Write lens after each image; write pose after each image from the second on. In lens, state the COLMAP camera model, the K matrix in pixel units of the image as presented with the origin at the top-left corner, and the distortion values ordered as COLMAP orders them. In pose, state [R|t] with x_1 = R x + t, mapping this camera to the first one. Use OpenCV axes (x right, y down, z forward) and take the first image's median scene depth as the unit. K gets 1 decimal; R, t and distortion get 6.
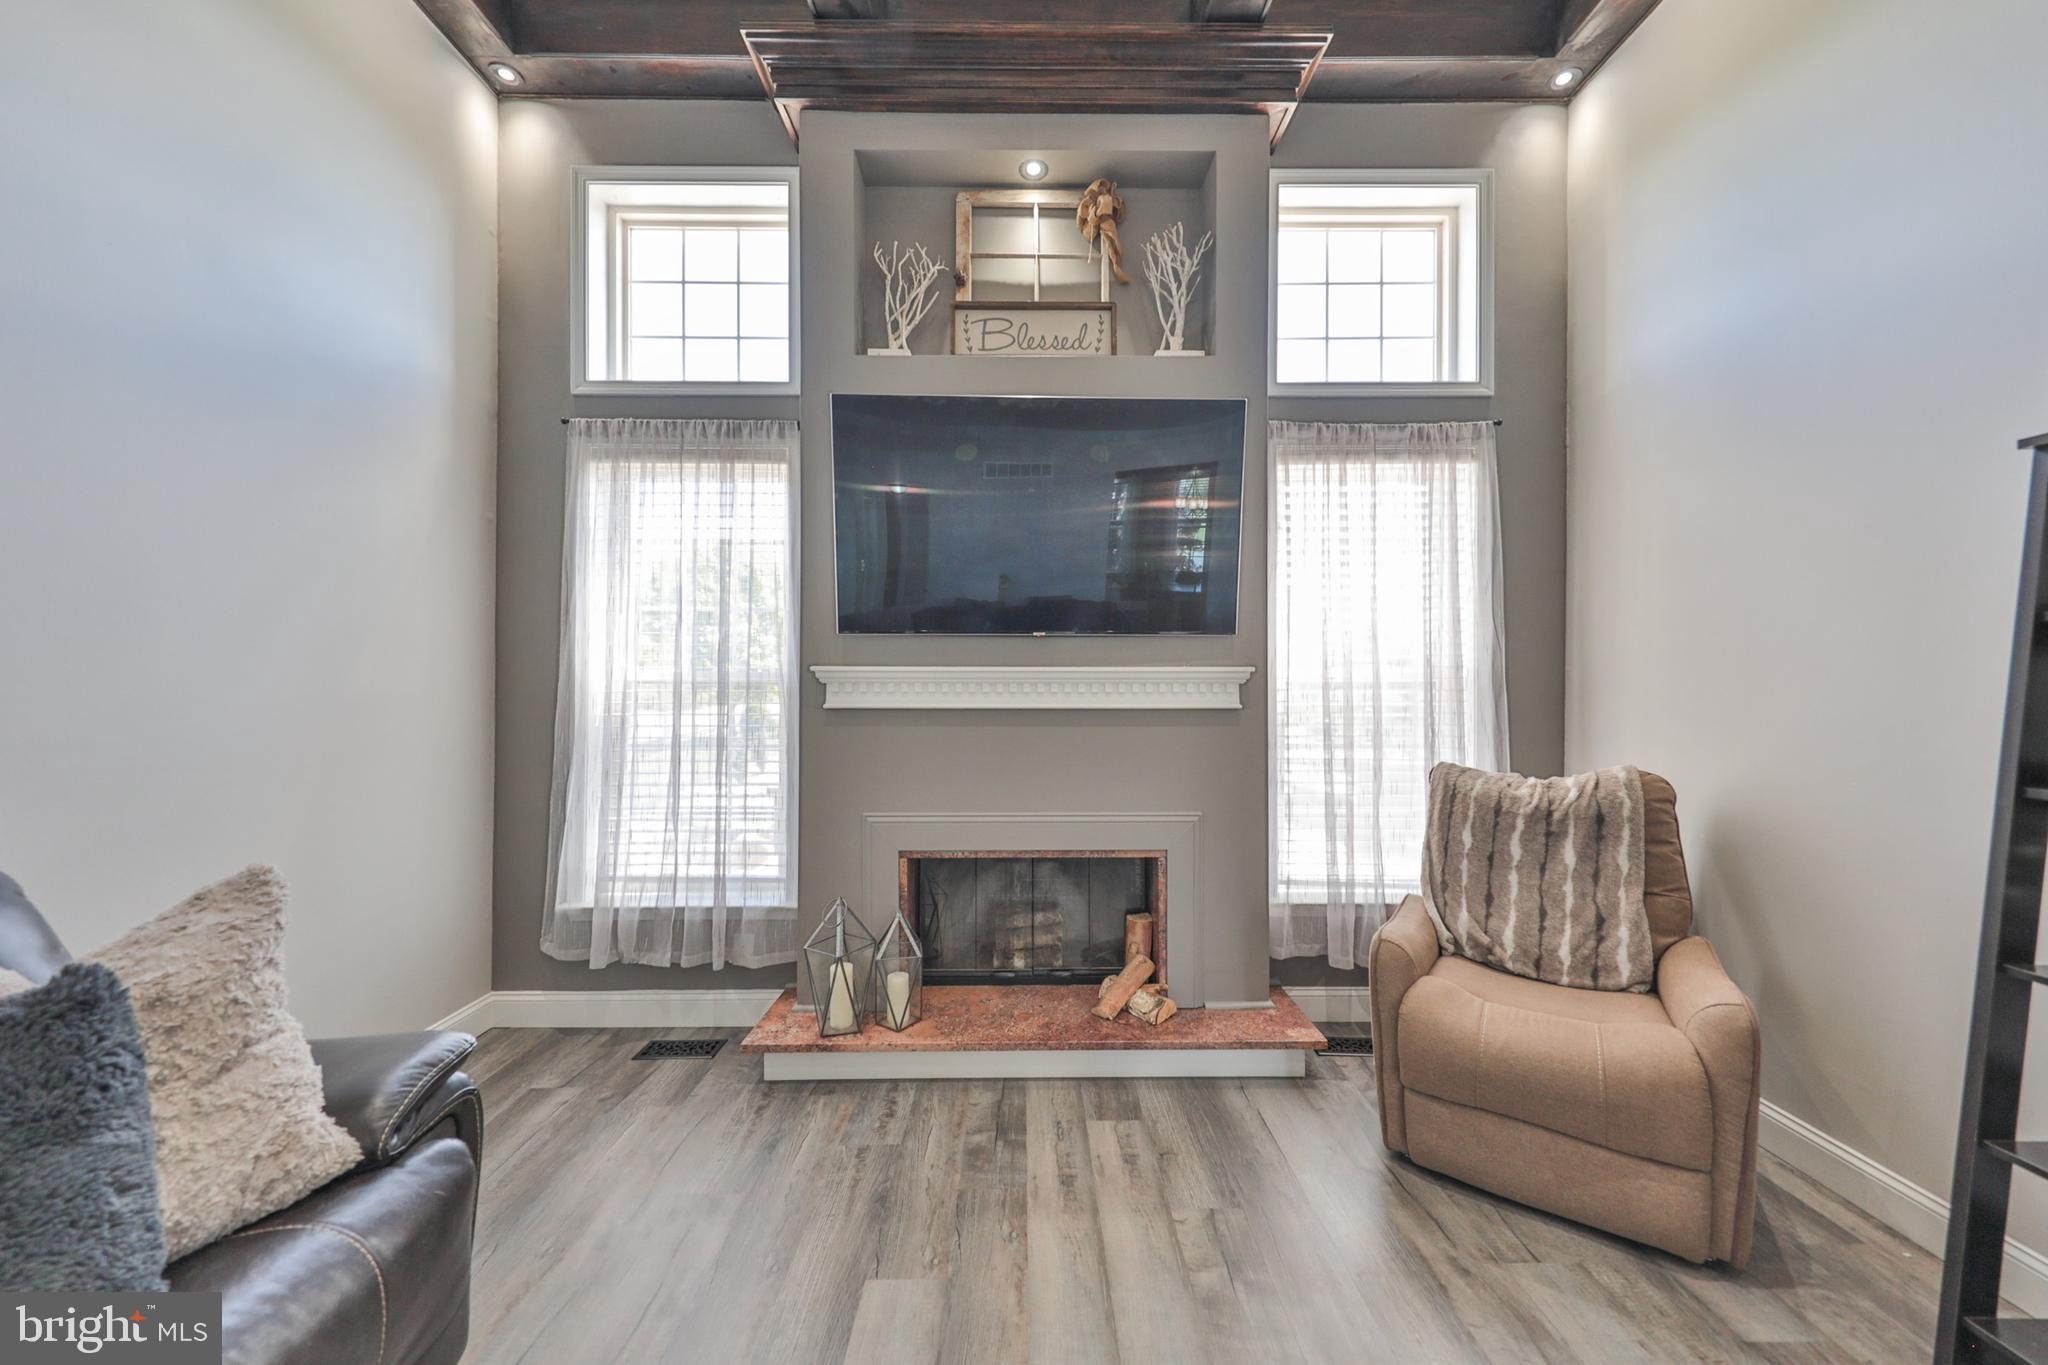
lens RADIAL K [[712.2, 0, 1033.5], [0, 712.2, 672.3], [0, 0, 1]] dist [0.012136, -0.000058]
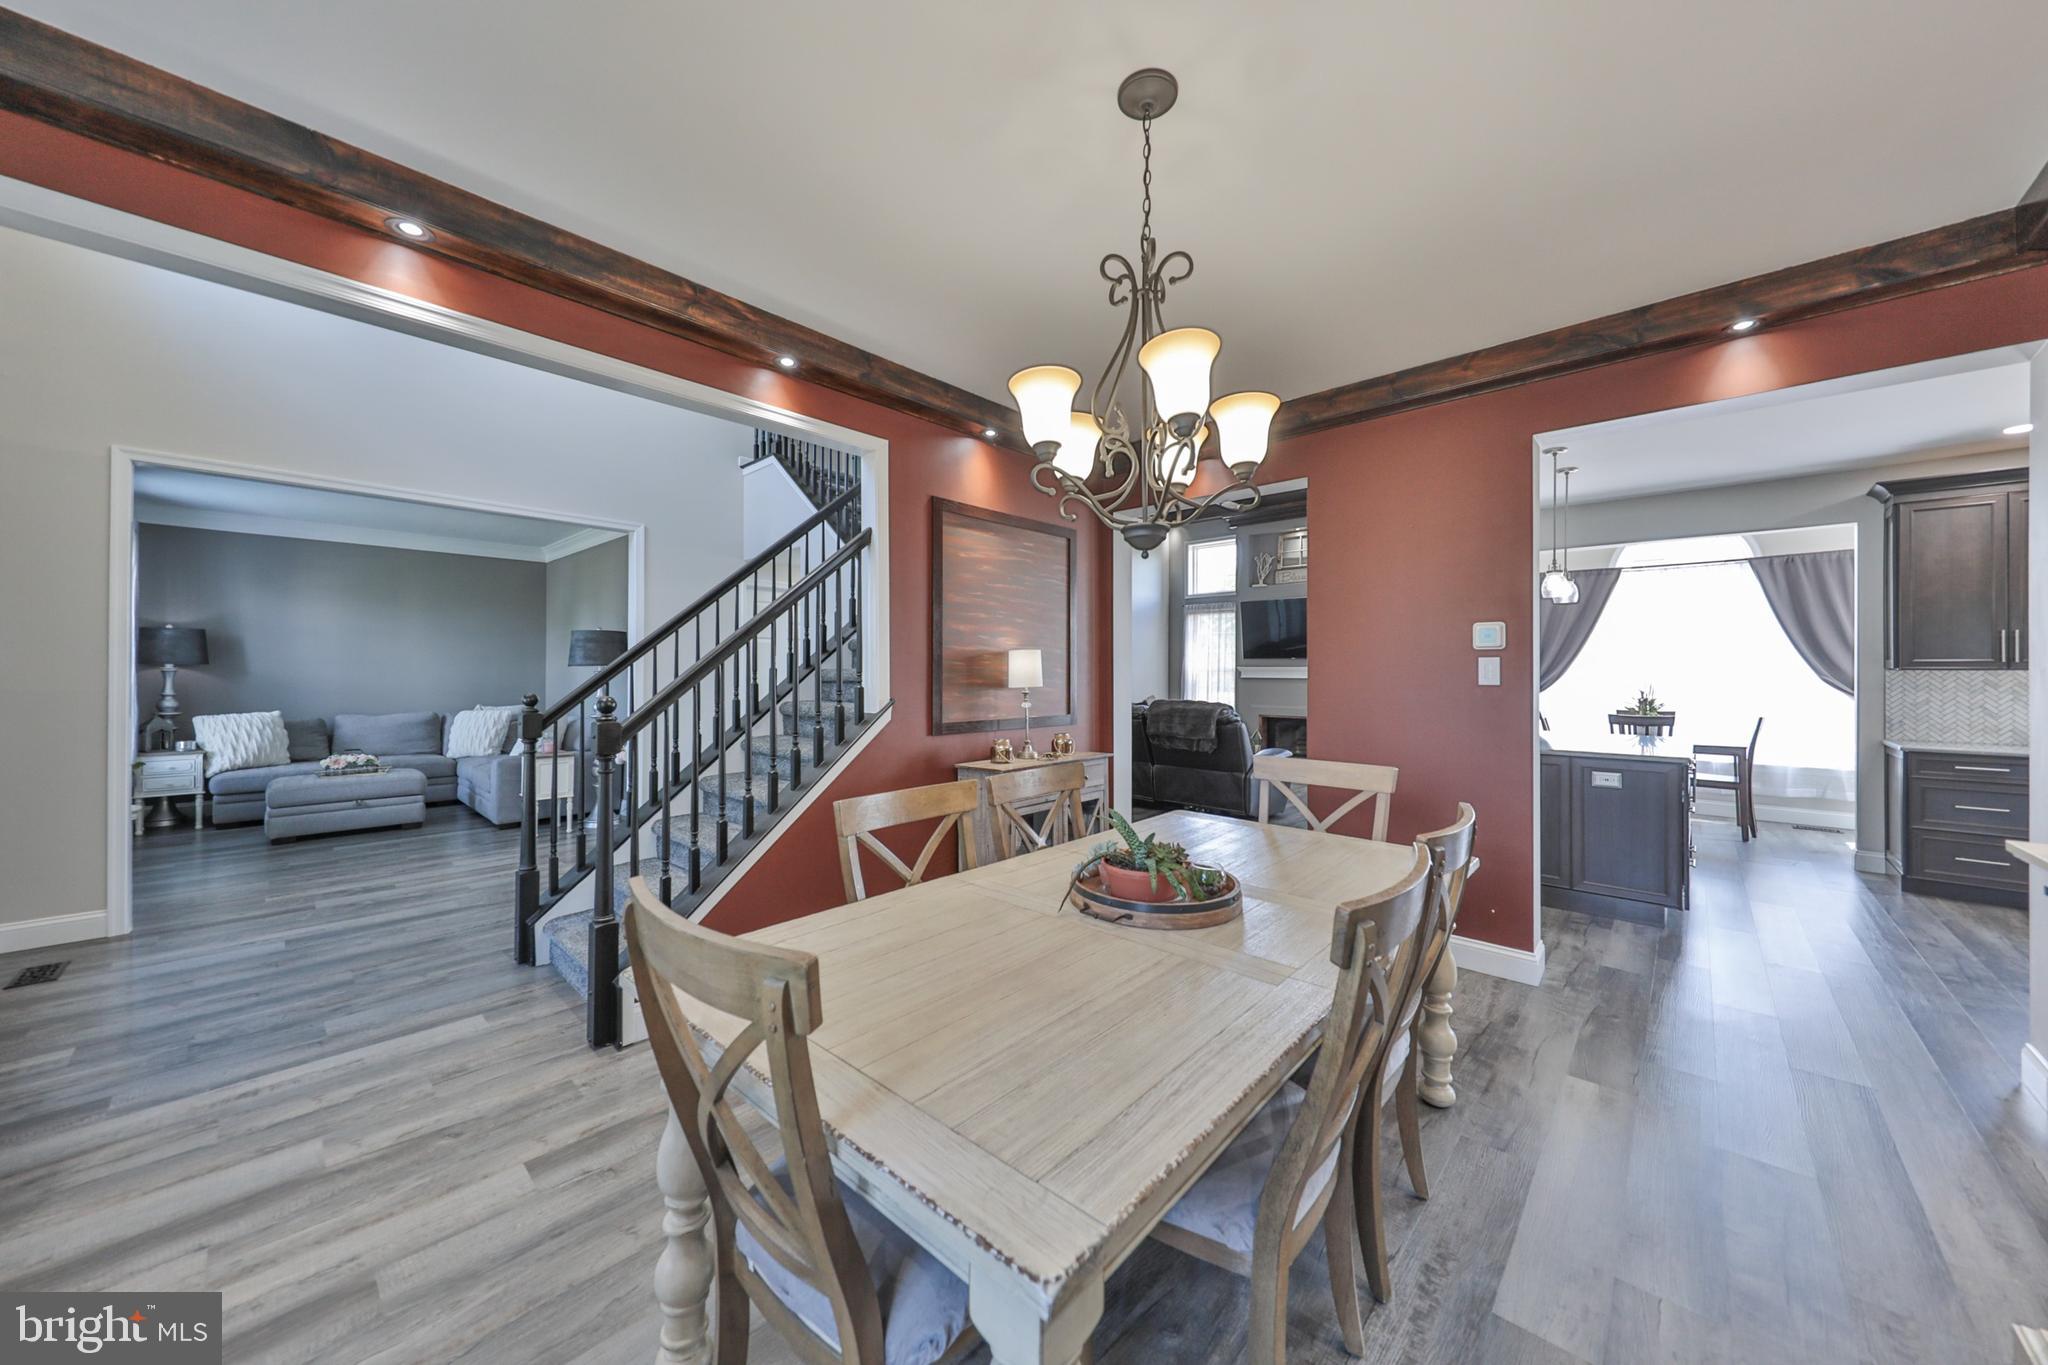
lens RADIAL K [[708.9, 0, 1019.8], [0, 708.9, 667.9], [0, 0, 1]] dist [-0.000284, -0.000036]
pose [[0.718161, -0.003514, -0.695868, 1.483927], [0.000230, 0.999988, -0.004812, 0.008203], [0.695877, 0.003296, 0.718154, -2.539881]]
